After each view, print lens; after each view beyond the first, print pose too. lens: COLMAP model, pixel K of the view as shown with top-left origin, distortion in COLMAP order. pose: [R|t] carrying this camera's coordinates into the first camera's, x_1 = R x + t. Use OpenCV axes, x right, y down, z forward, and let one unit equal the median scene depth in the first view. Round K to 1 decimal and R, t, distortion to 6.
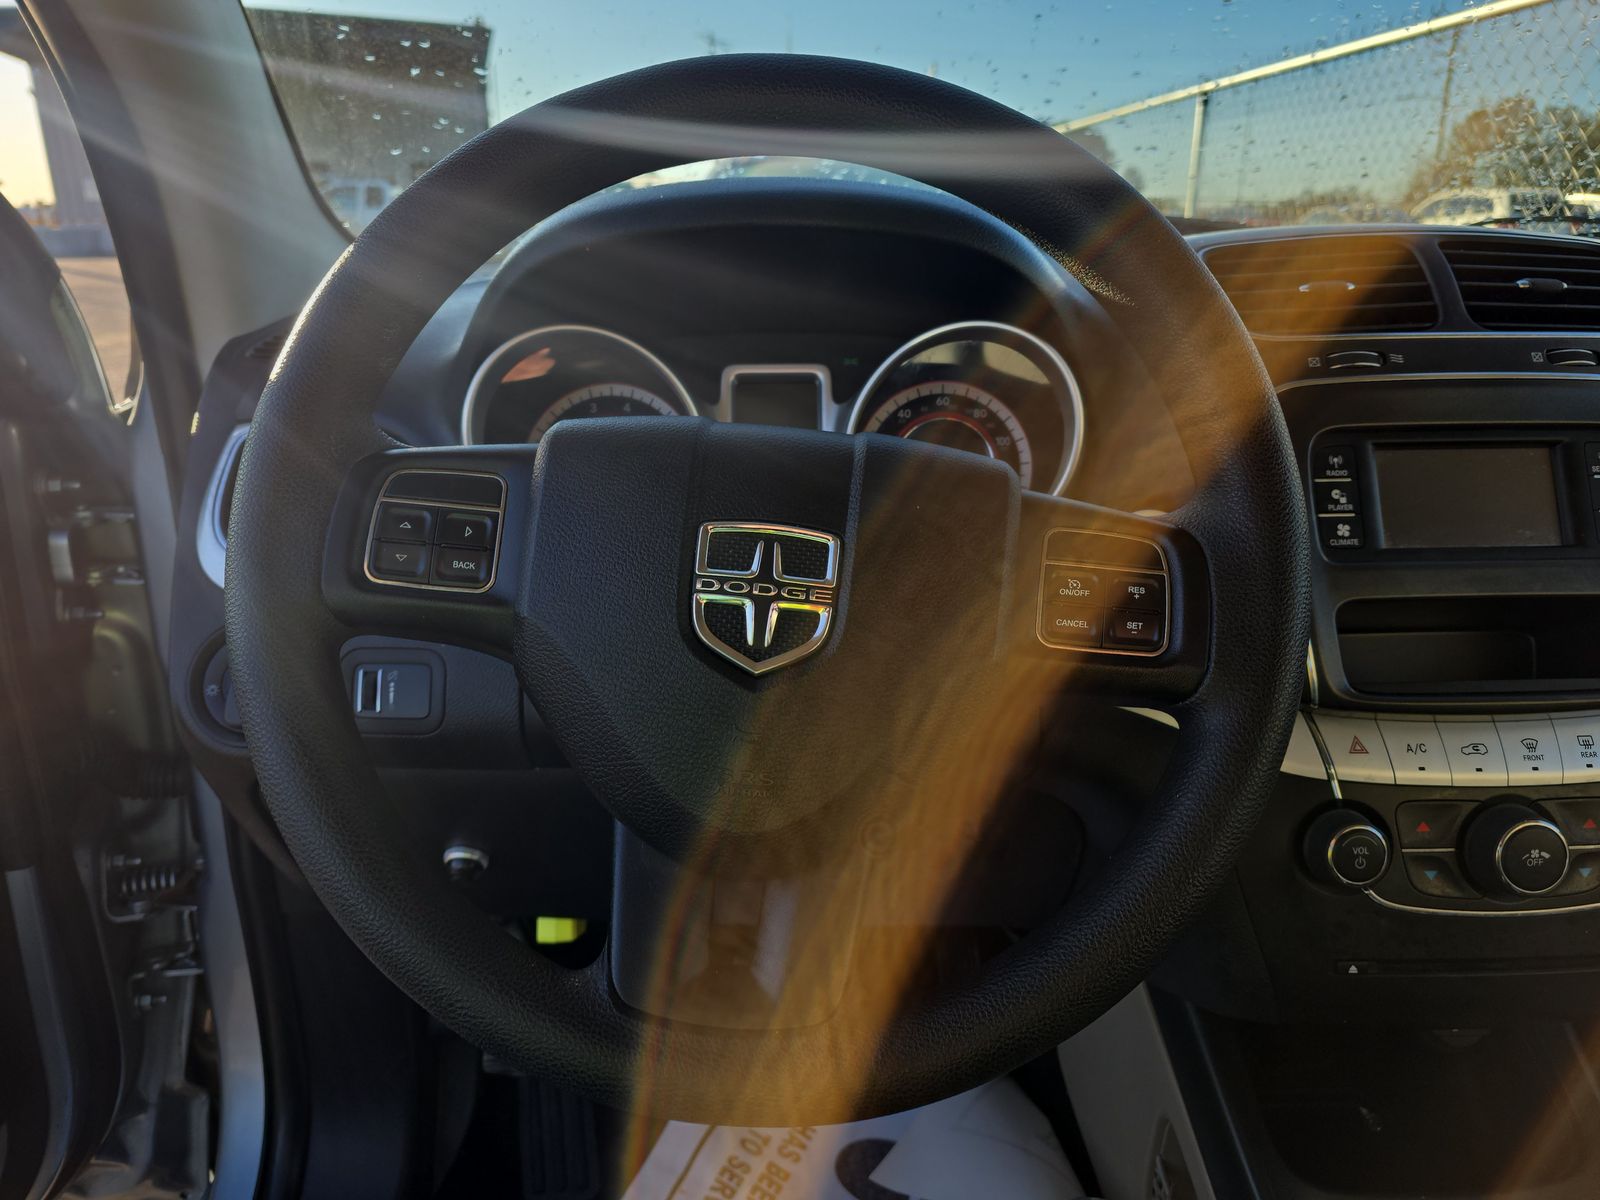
lens RADIAL K [[1059.4, 0, 800.0], [0, 1059.4, 600.0], [0, 0, 1]] dist [0.008643, -0.000701]
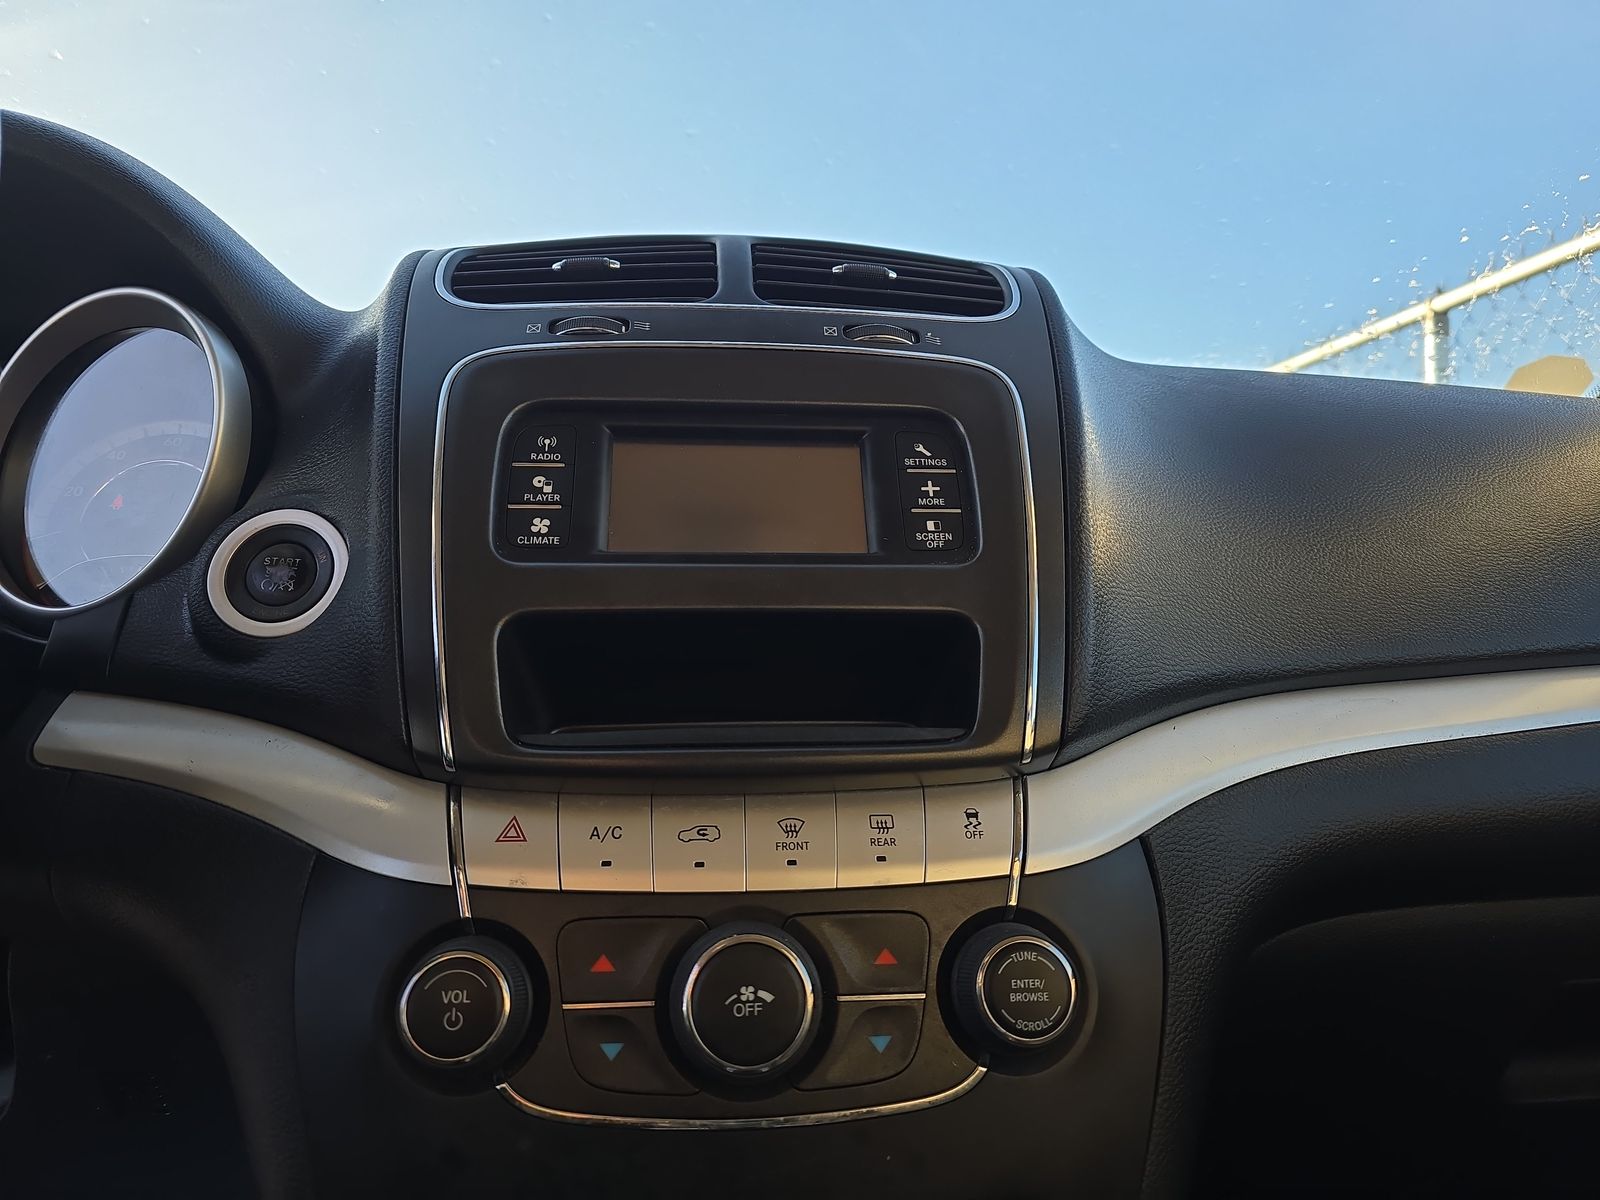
lens RADIAL K [[1059.4, 0, 800.0], [0, 1059.4, 600.0], [0, 0, 1]] dist [0.008643, -0.000701]
pose [[0.998588, 0.002436, 0.053073, 0.658901], [0.015466, 0.942354, -0.334260, 0.220081], [-0.050828, 0.334609, 0.940985, 0.360656]]
